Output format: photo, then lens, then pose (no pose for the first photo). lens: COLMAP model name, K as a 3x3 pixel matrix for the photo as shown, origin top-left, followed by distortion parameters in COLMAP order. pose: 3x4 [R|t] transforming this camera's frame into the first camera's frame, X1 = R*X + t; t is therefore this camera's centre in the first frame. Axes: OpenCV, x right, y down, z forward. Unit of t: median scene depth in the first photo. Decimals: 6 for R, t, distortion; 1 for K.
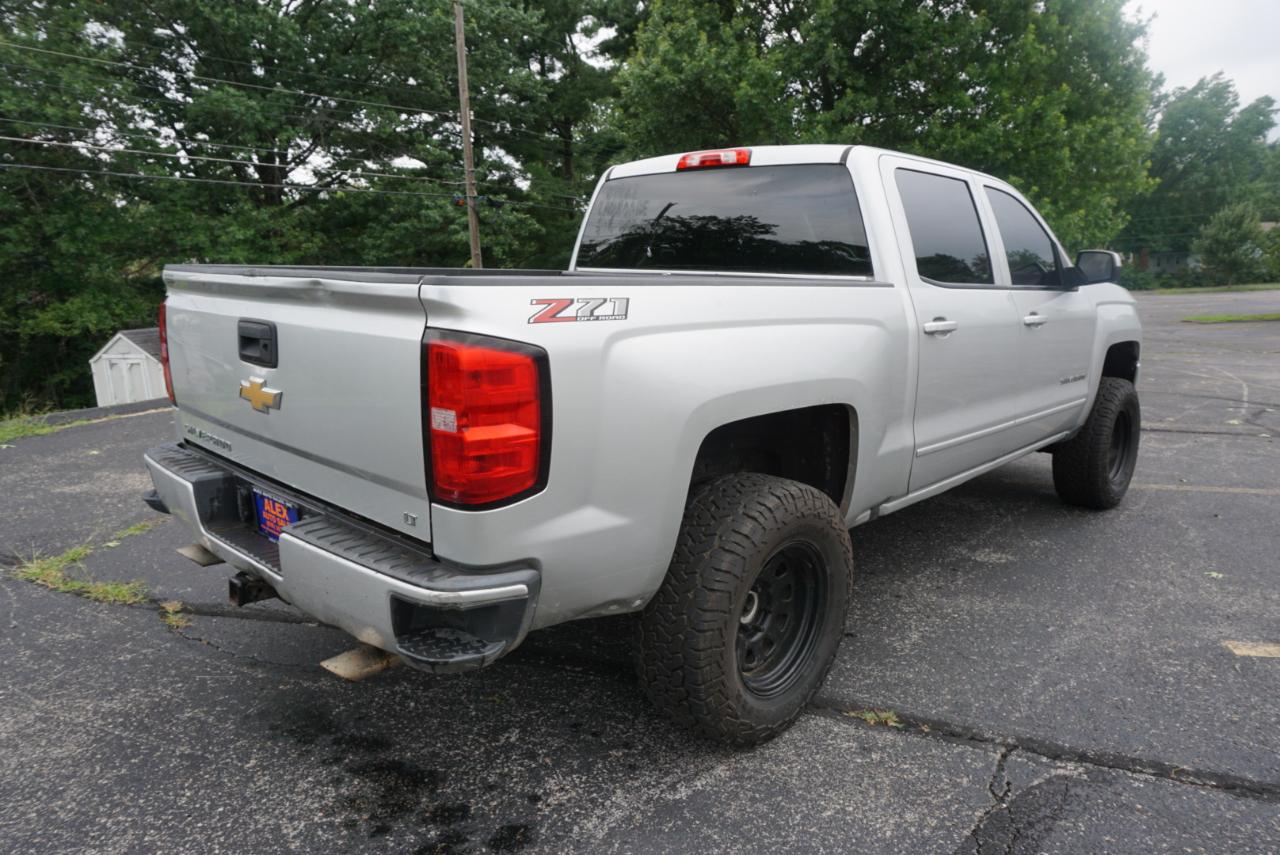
lens RADIAL K [[866.9, 0, 639.2], [0, 866.9, 409.1], [0, 0, 1]] dist [-0.054908, 0.041394]
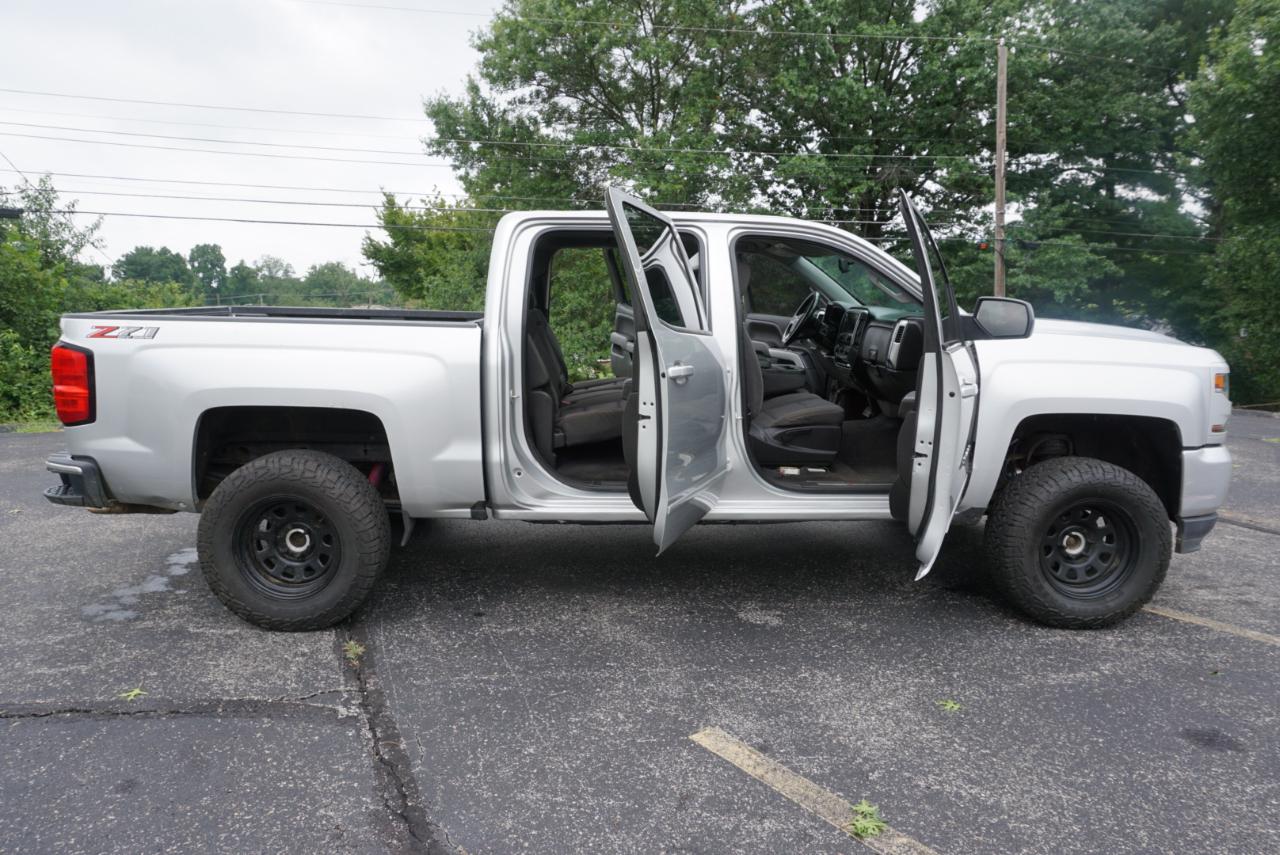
lens RADIAL K [[863.1, 0, 640.9], [0, 863.1, 410.4], [0, 0, 1]] dist [-0.047135, 0.033571]
pose [[0.717949, 0.090572, -0.690178, 1.372298], [-0.122701, 0.992440, 0.002600, -0.059508], [0.685196, 0.082819, 0.723635, 0.293209]]
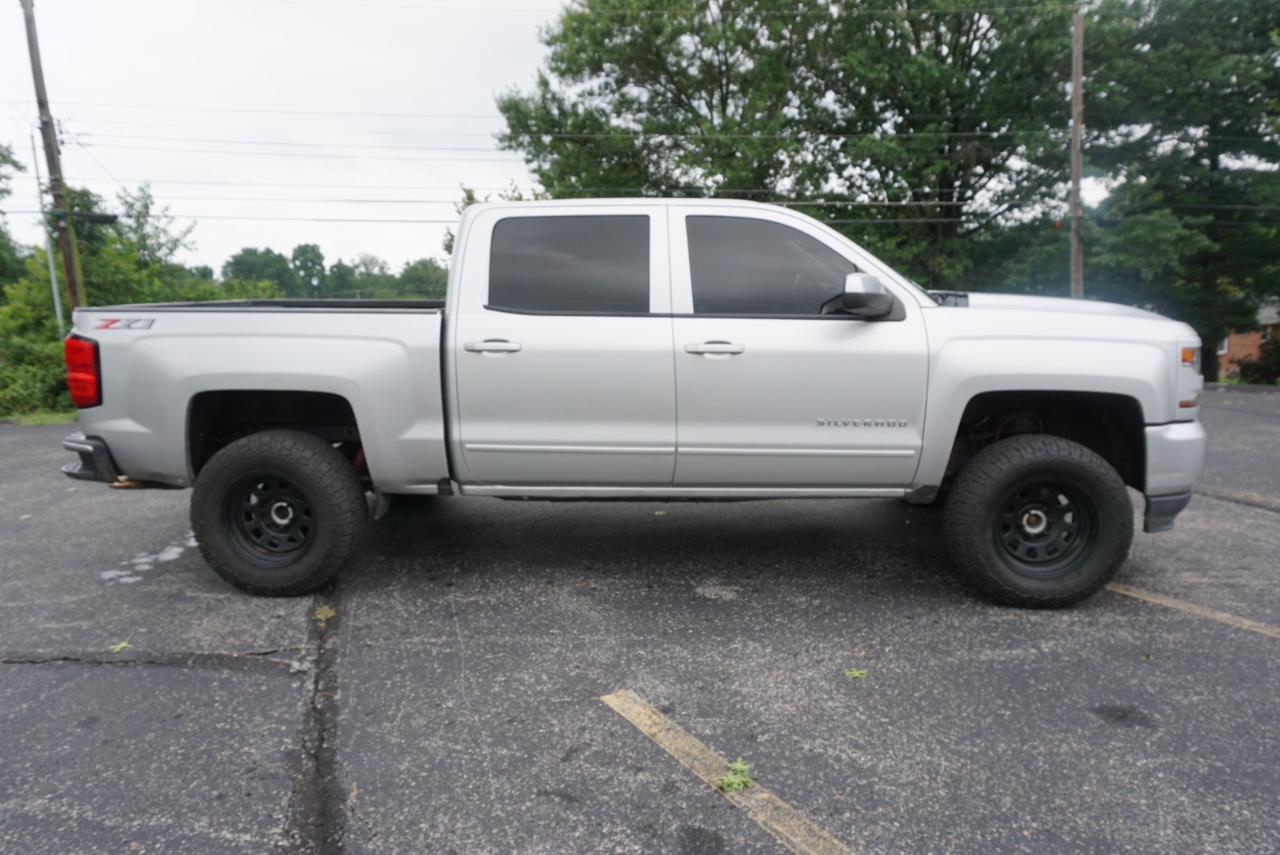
lens RADIAL K [[866.9, 0, 639.2], [0, 866.9, 409.1], [0, 0, 1]] dist [-0.054908, 0.041394]
pose [[0.641483, 0.092763, -0.761508, 1.558548], [-0.114067, 0.993161, 0.024894, -0.069084], [0.758610, 0.070894, 0.647677, 0.412590]]
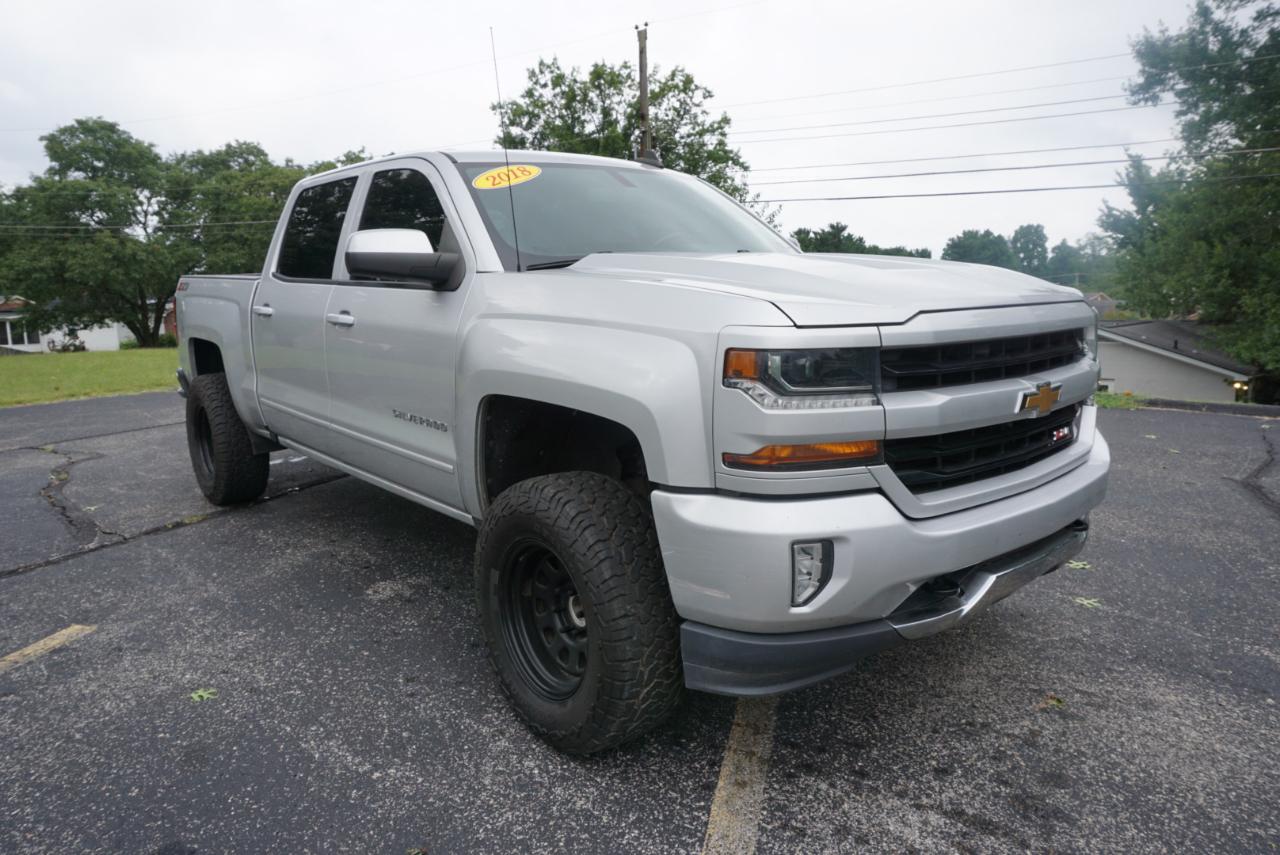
lens RADIAL K [[863.1, 0, 640.9], [0, 863.1, 410.4], [0, 0, 1]] dist [-0.047135, 0.033571]
pose [[-0.104879, 0.145555, -0.983775, 1.762202], [-0.159262, 0.974005, 0.161088, -0.274871], [0.981650, 0.173573, -0.078971, 1.868380]]
